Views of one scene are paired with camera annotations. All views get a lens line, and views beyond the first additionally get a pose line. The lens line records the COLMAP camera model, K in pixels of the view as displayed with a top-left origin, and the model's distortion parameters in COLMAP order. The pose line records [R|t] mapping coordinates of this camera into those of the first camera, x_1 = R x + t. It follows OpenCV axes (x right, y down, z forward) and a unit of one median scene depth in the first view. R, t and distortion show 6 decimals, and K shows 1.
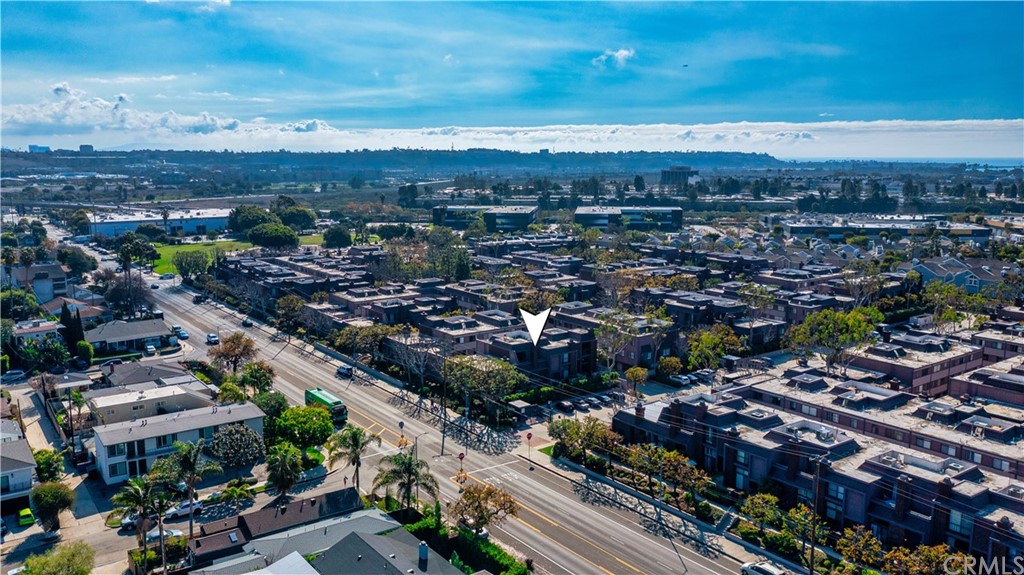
lens RADIAL K [[830.4, 0, 512.5], [0, 830.4, 286.9], [0, 0, 1]] dist [0.005058, 0.006532]
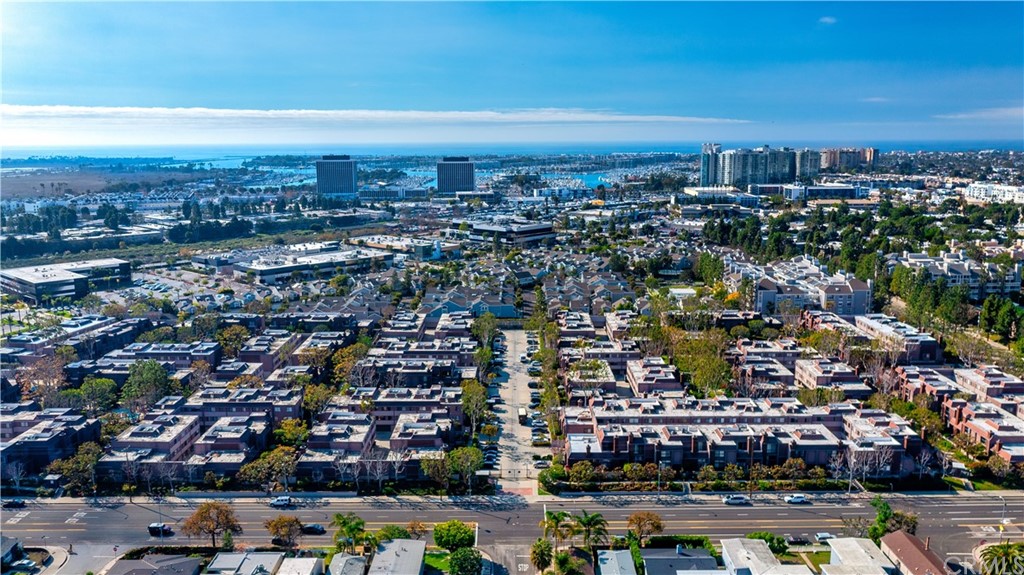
lens RADIAL K [[830.4, 0, 511.9], [0, 830.4, 288.1], [0, 0, 1]] dist [0.005058, 0.006532]
pose [[0.586857, -0.154483, 0.794817, -1.249557], [0.132635, 0.986712, 0.093849, -0.358227], [-0.798753, 0.050344, 0.599549, 0.100687]]
